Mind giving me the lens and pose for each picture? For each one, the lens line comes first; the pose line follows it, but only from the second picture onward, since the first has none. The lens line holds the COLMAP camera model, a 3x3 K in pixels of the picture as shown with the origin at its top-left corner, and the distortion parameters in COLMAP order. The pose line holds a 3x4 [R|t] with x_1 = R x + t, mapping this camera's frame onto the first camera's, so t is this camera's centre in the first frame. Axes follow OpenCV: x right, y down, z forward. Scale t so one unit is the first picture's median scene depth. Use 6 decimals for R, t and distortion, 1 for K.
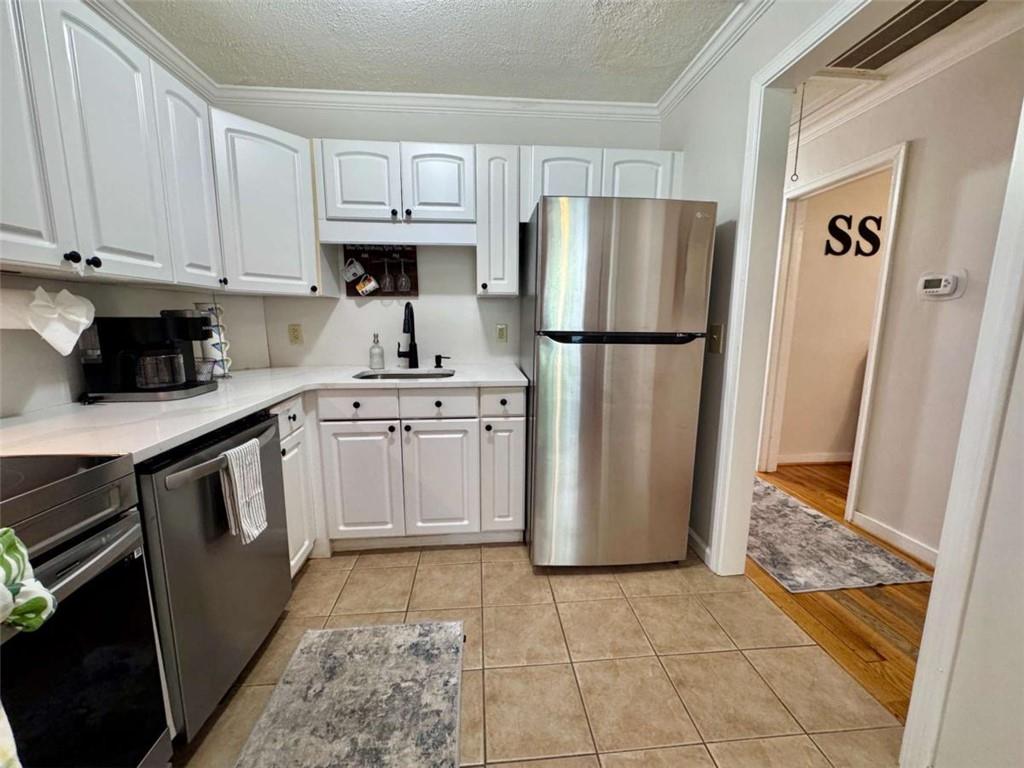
lens RADIAL K [[405.9, 0, 512.0], [0, 405.9, 383.7], [0, 0, 1]] dist [-0.003915, -0.000833]
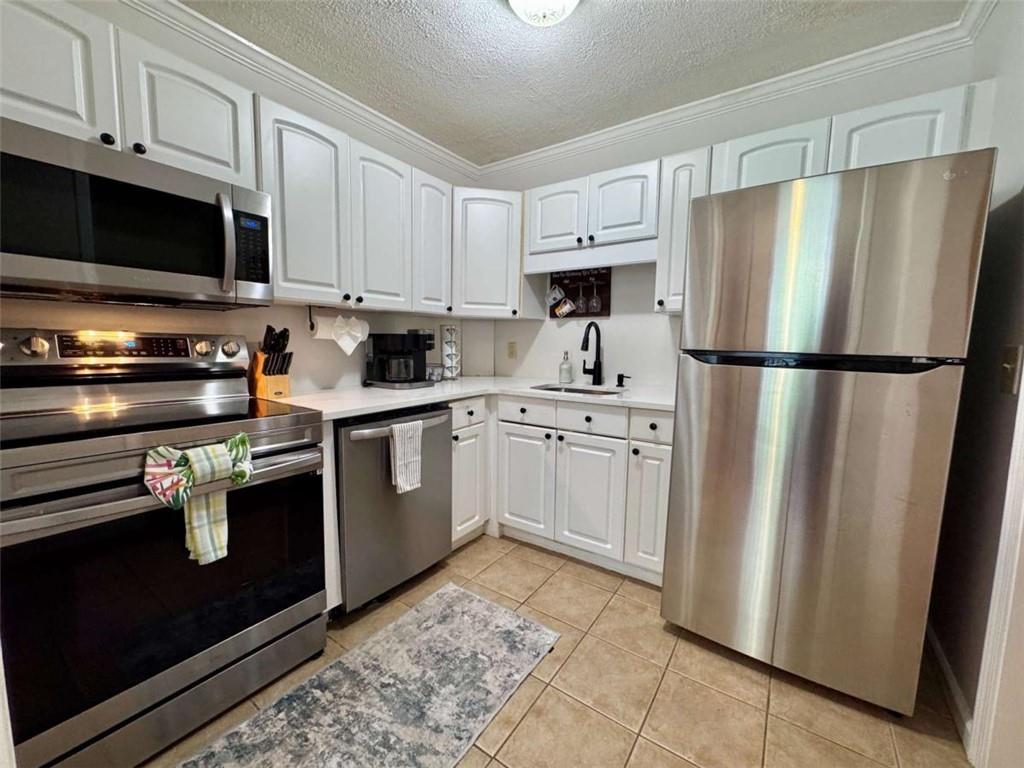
lens RADIAL K [[405.9, 0, 511.3], [0, 405.9, 383.6], [0, 0, 1]] dist [-0.003915, -0.000833]
pose [[0.767370, 0.073711, -0.636953, 0.325735], [-0.111456, 0.993582, -0.019295, 0.002492], [0.631443, 0.085798, 0.770661, 0.086482]]
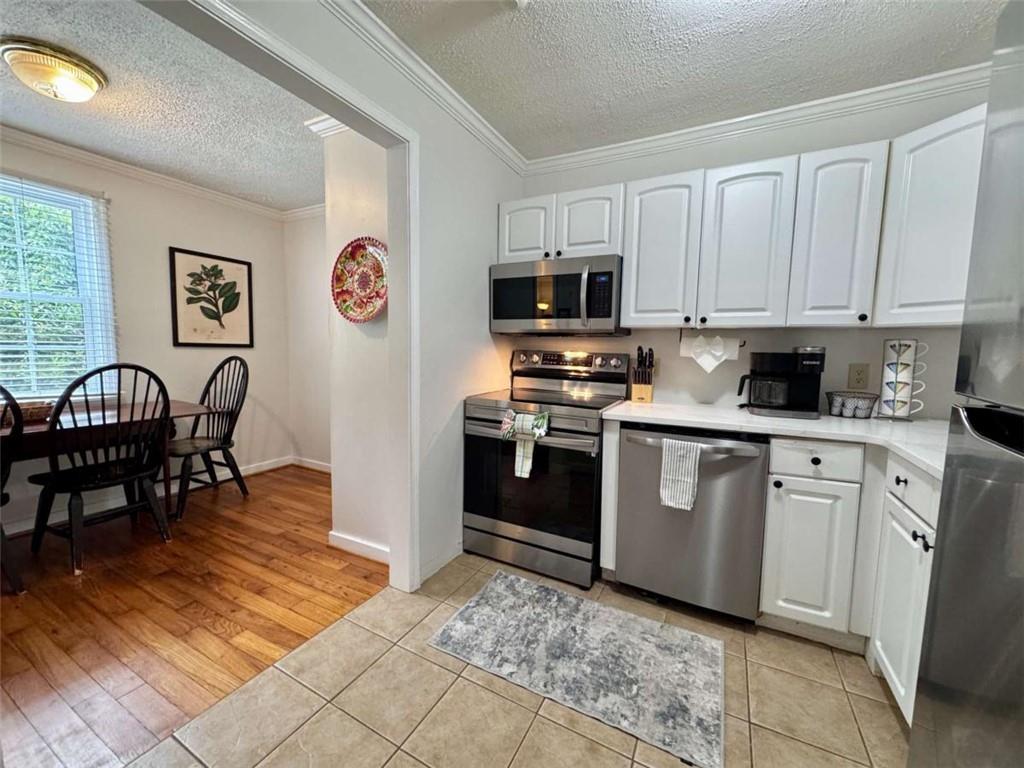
lens RADIAL K [[405.9, 0, 513.8], [0, 405.9, 384.5], [0, 0, 1]] dist [-0.003915, -0.000833]
pose [[-0.540162, 0.064157, -0.839112, 0.541510], [-0.148998, 0.974047, 0.170388, -0.127783], [0.828266, 0.217063, -0.516584, 0.791278]]
